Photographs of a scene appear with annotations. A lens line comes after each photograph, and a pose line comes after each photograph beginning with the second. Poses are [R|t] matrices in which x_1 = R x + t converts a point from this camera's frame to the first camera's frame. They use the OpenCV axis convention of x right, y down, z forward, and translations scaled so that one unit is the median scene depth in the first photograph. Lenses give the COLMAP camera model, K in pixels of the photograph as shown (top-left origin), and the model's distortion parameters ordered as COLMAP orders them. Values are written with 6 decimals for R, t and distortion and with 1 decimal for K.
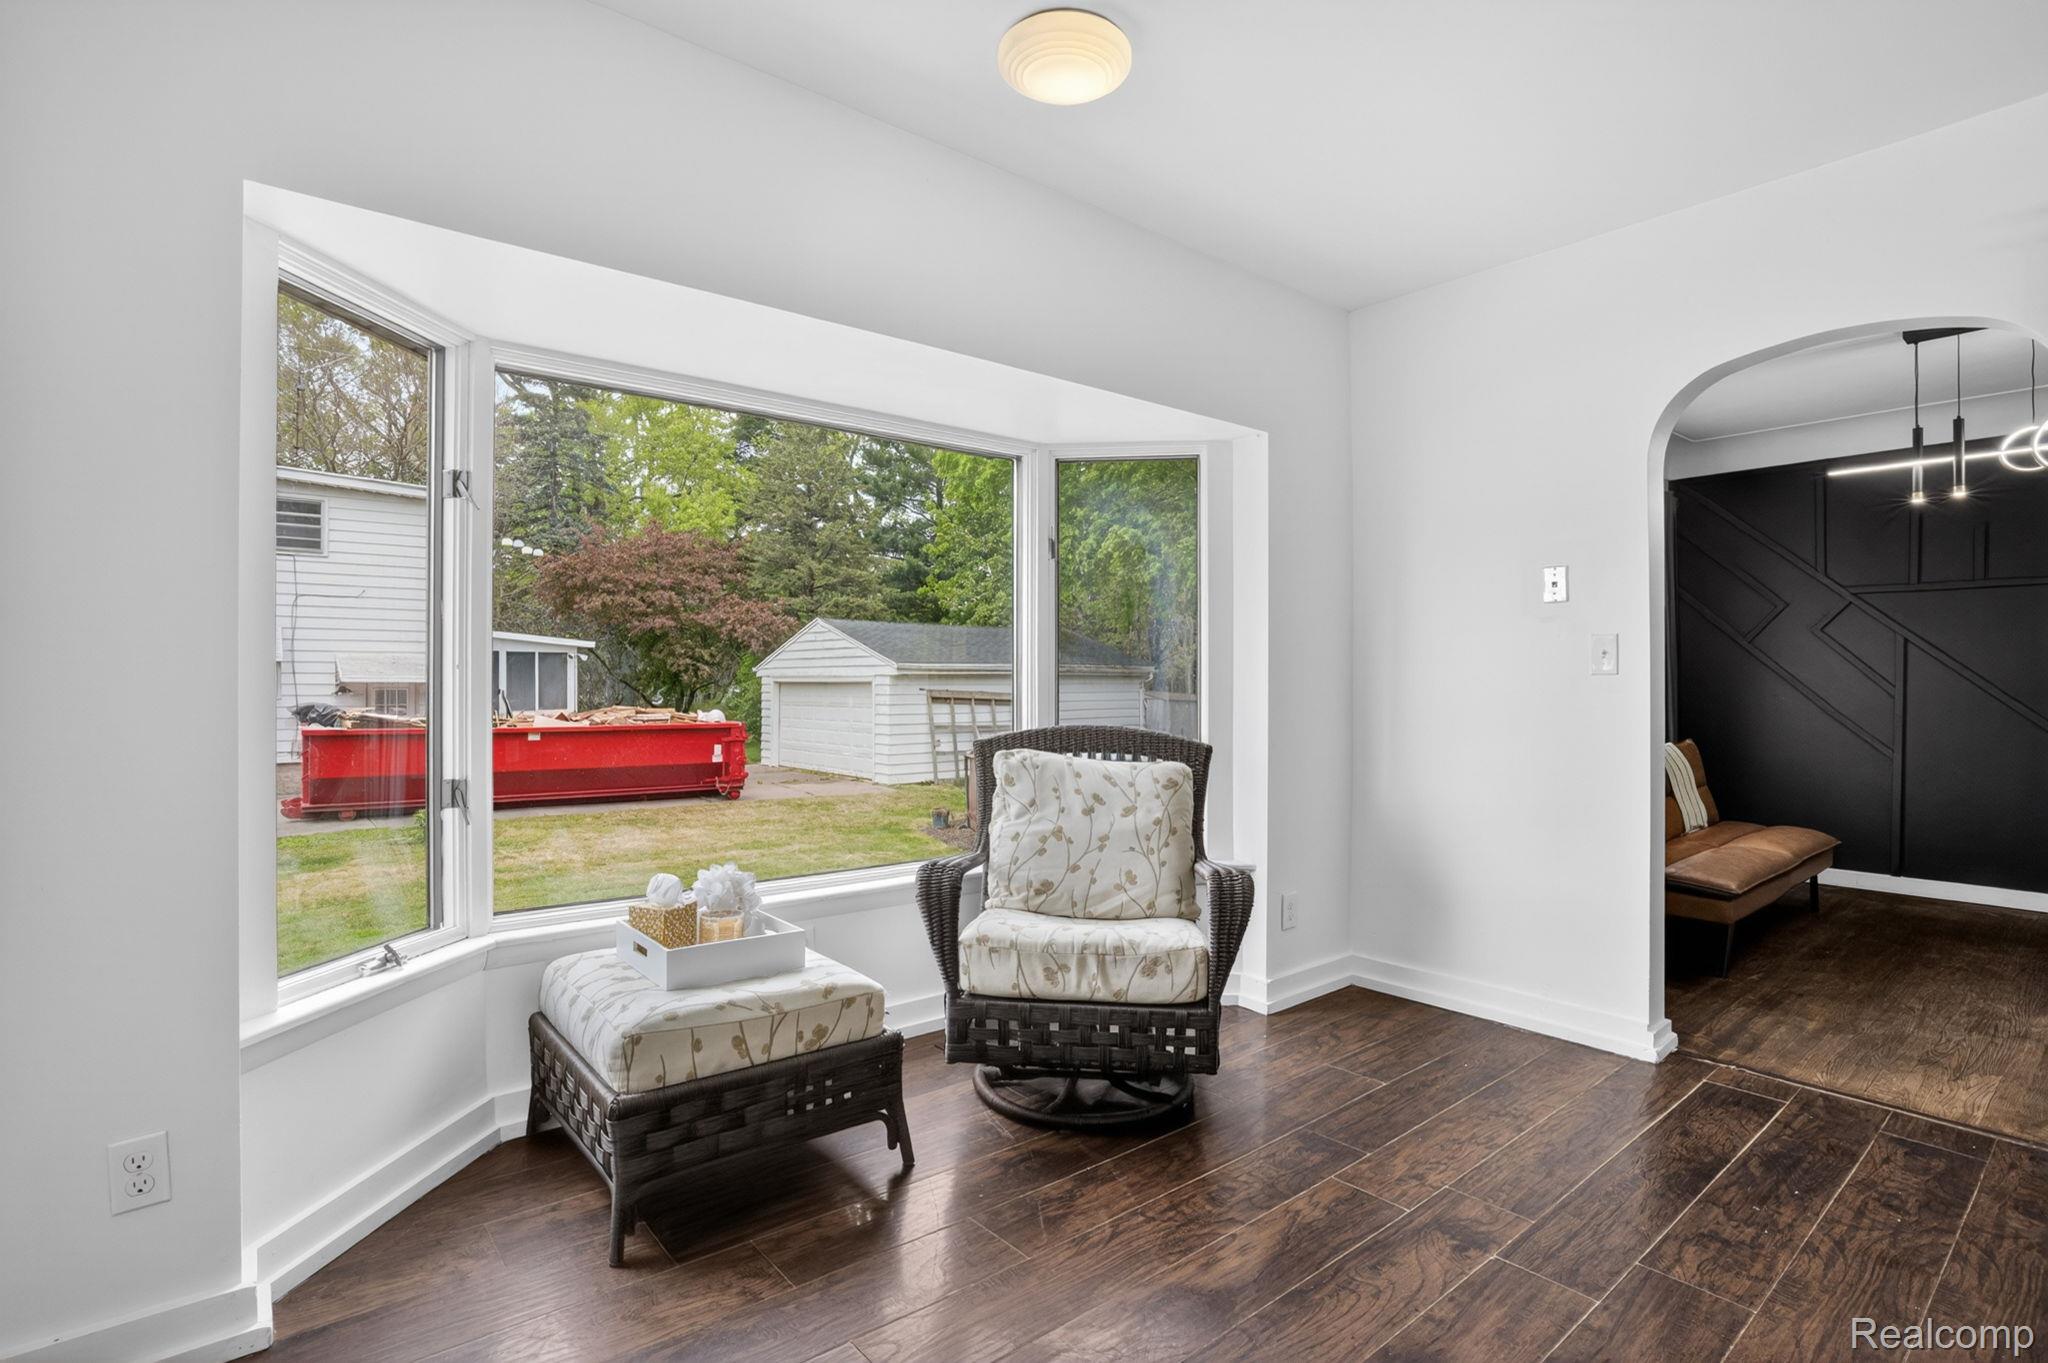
lens RADIAL K [[976.1, 0, 1028.6], [0, 976.1, 680.7], [0, 0, 1]] dist [-0.025258, 0.003751]
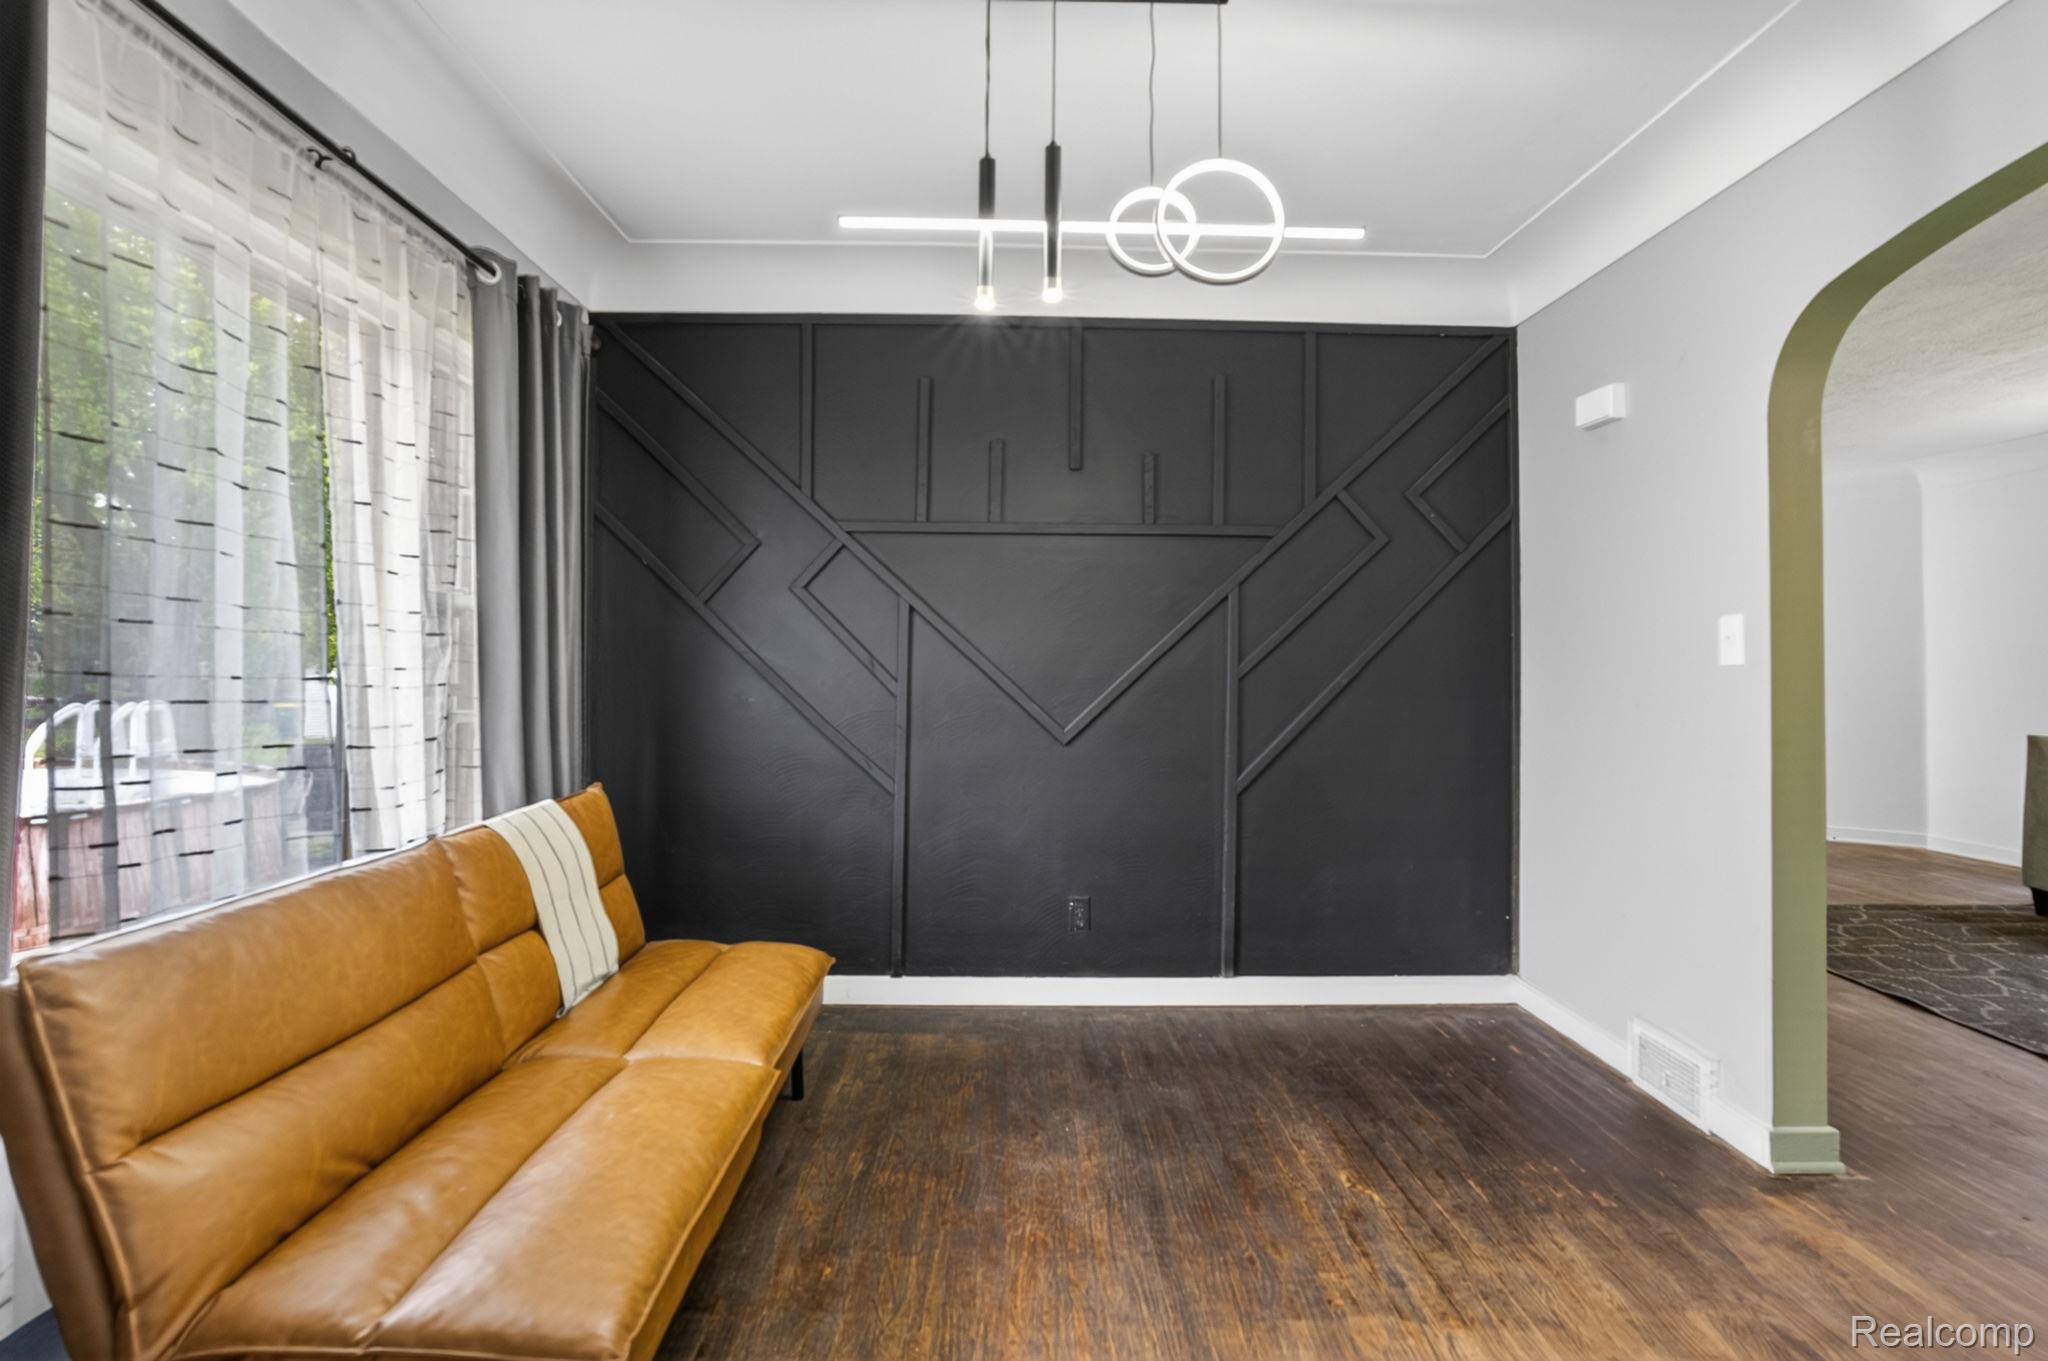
lens RADIAL K [[1091.3, 0, 1017.5], [0, 1091.3, 671.2], [0, 0, 1]] dist [-0.001724, 0.000203]
pose [[0.623542, 0.006517, 0.781763, 0.384008], [-0.011398, 0.999935, 0.000756, -0.002135], [-0.781707, -0.009382, 0.623575, 0.483202]]
